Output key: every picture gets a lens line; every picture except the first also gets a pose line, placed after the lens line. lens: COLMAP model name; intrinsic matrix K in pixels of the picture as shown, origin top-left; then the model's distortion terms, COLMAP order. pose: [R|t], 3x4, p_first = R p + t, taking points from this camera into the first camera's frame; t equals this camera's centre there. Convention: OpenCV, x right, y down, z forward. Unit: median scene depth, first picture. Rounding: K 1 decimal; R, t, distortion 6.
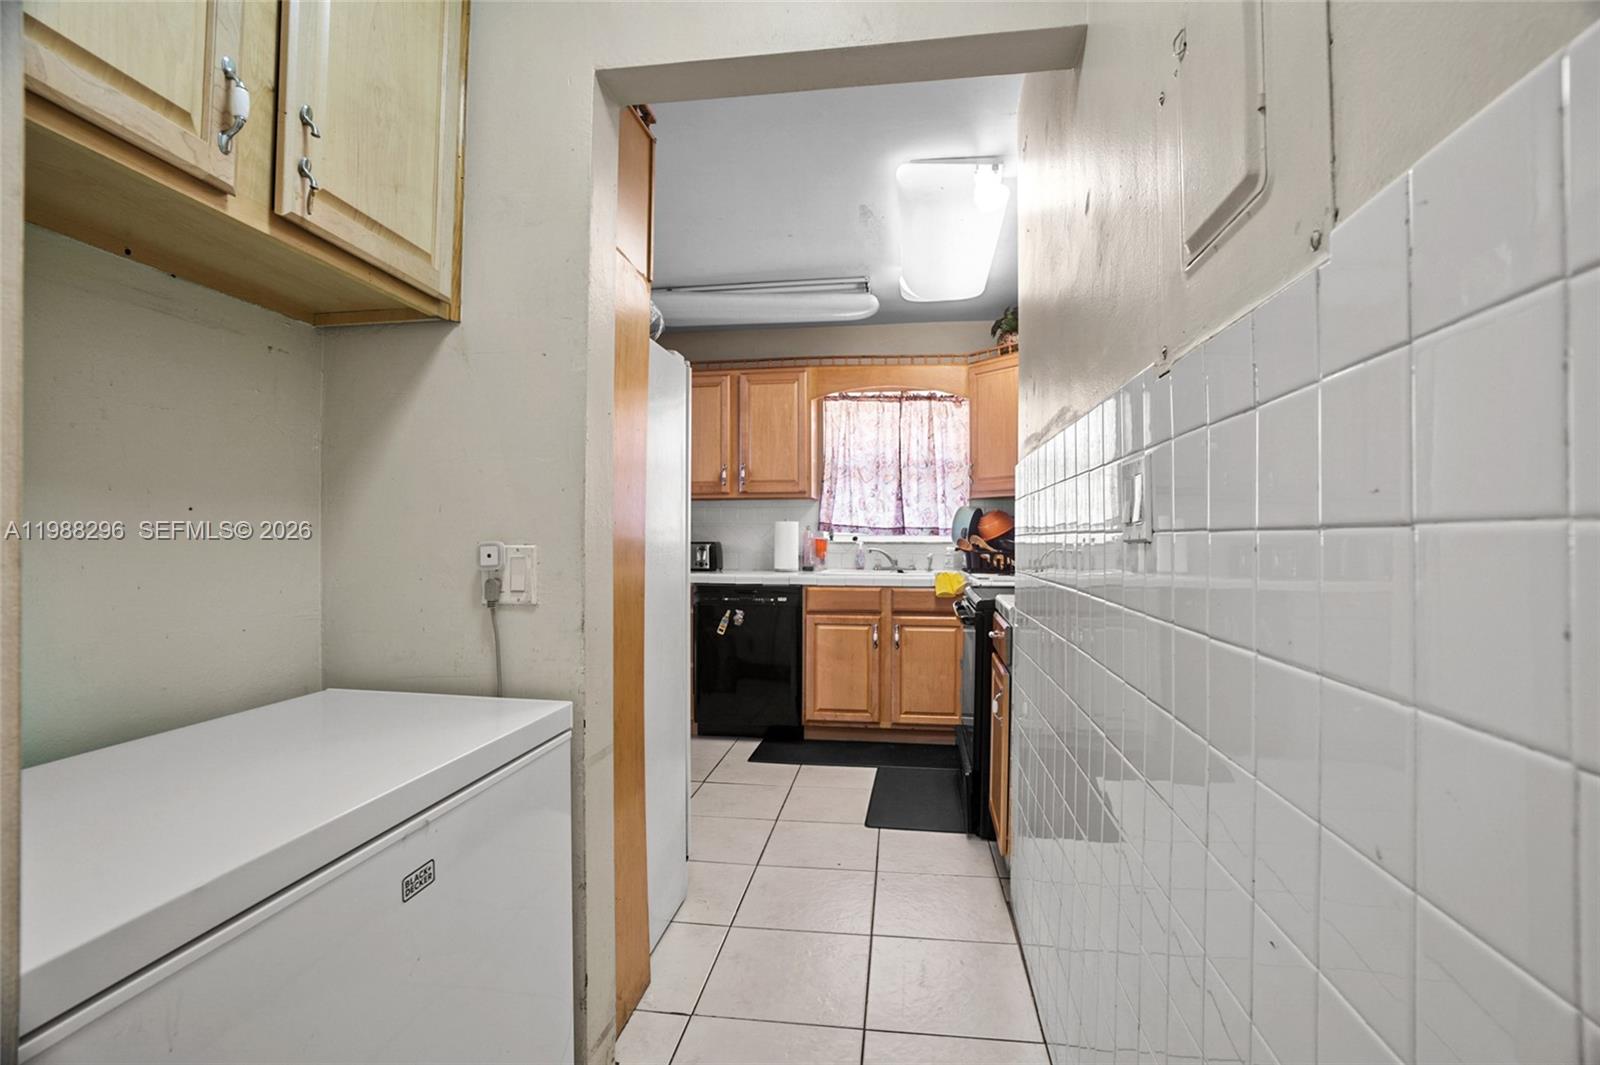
lens RADIAL K [[751.5, 0, 809.3], [0, 751.5, 545.5], [0, 0, 1]] dist [-0.070943, 0.029558]
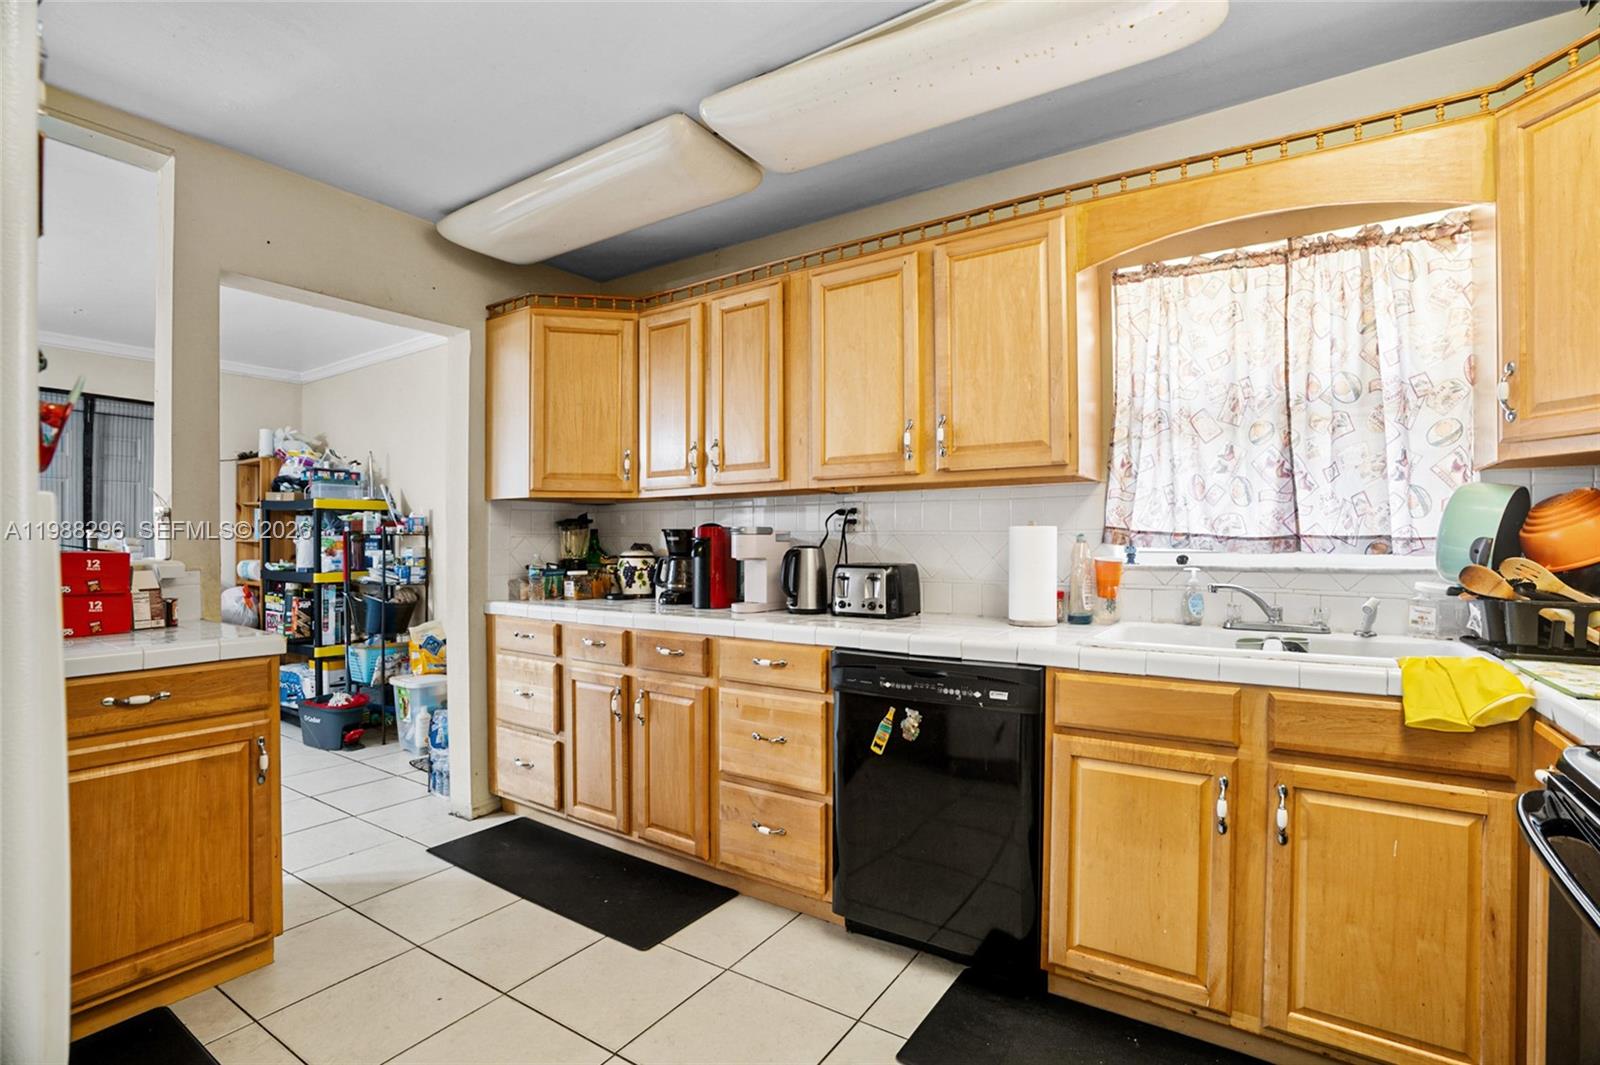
lens RADIAL K [[751.5, 0, 809.3], [0, 751.5, 545.5], [0, 0, 1]] dist [-0.070943, 0.029558]
pose [[0.902544, -0.001049, -0.430596, 0.051546], [-0.000936, 0.999990, -0.004397, -0.016718], [0.430596, 0.004372, 0.902534, 0.490271]]
